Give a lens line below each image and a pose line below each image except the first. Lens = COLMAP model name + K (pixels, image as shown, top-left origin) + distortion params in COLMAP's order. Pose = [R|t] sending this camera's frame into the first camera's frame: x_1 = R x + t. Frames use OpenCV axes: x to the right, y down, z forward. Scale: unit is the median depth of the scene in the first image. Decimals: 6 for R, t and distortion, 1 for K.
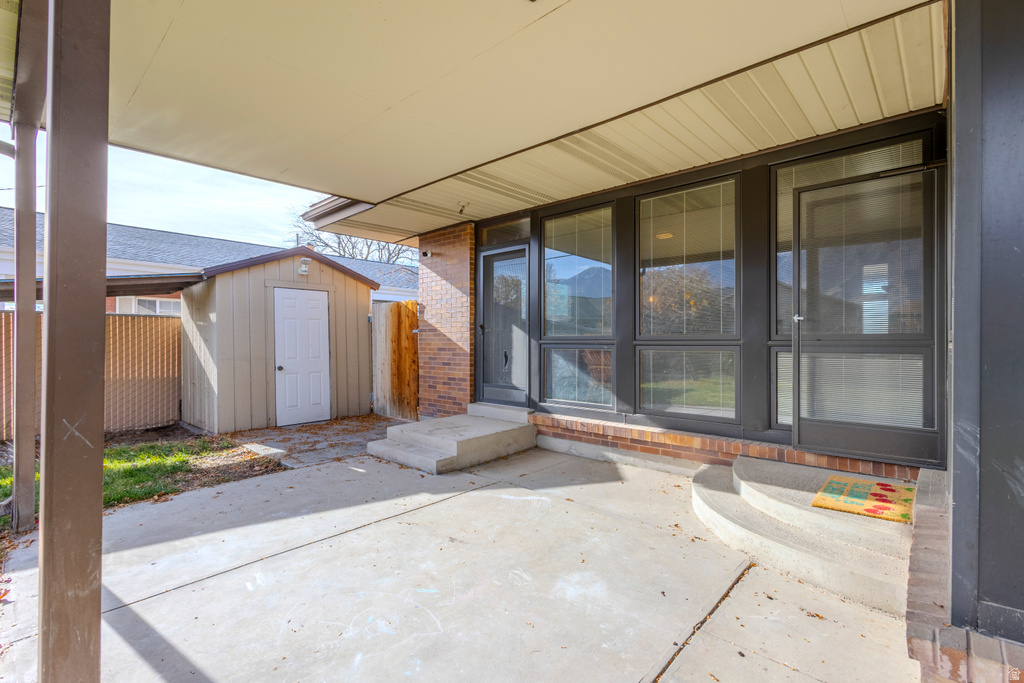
lens RADIAL K [[465.4, 0, 515.1], [0, 465.4, 342.9], [0, 0, 1]] dist [0.000292, 0.000421]
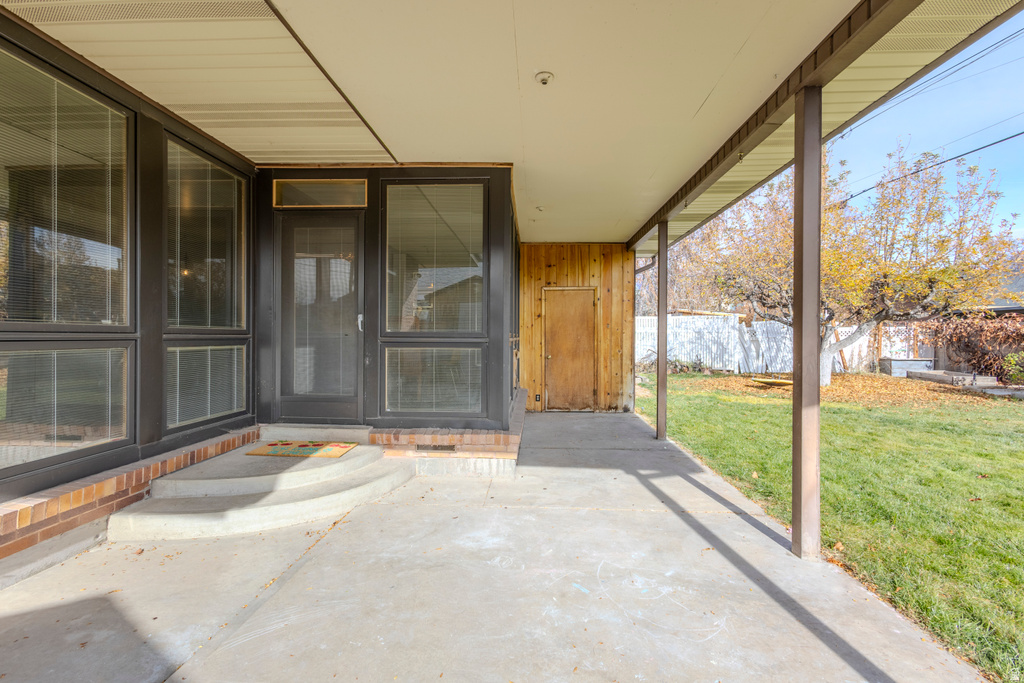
lens RADIAL K [[465.4, 0, 511.6], [0, 465.4, 340.0], [0, 0, 1]] dist [0.000292, 0.000421]
pose [[-0.634281, -0.003216, 0.773096, -0.512208], [-0.003535, 0.999993, 0.001260, 0.002727], [-0.773095, -0.001933, -0.634288, 1.039768]]
